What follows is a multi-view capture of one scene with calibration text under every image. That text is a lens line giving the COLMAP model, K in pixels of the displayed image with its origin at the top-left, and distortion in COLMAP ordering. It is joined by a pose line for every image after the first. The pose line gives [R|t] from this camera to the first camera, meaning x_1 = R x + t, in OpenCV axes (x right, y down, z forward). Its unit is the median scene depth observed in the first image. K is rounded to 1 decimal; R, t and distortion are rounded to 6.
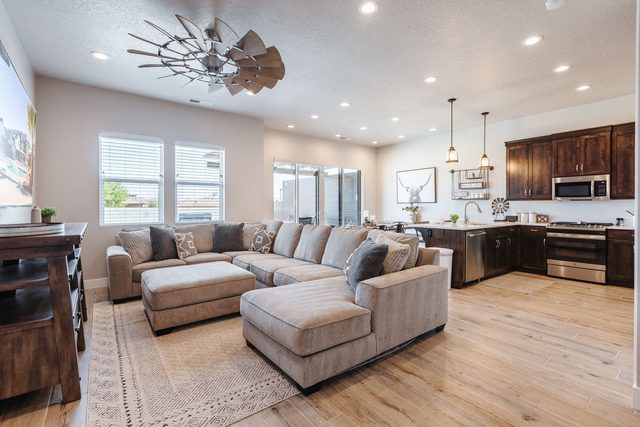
lens RADIAL K [[299.5, 0, 319.9], [0, 299.5, 207.3], [0, 0, 1]] dist [0.003089, -0.000176]
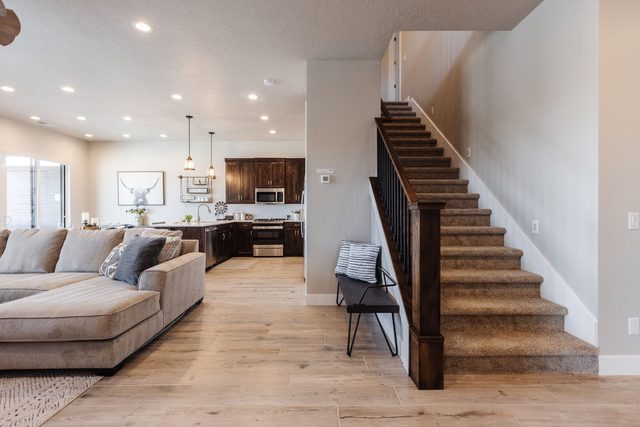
lens RADIAL K [[299.5, 0, 319.9], [0, 299.5, 207.3], [0, 0, 1]] dist [0.003089, -0.000176]
pose [[0.599504, 0.007934, 0.800332, -0.190544], [0.004688, 0.999899, -0.013423, 0.013893], [-0.800358, 0.011799, 0.599406, -0.107824]]
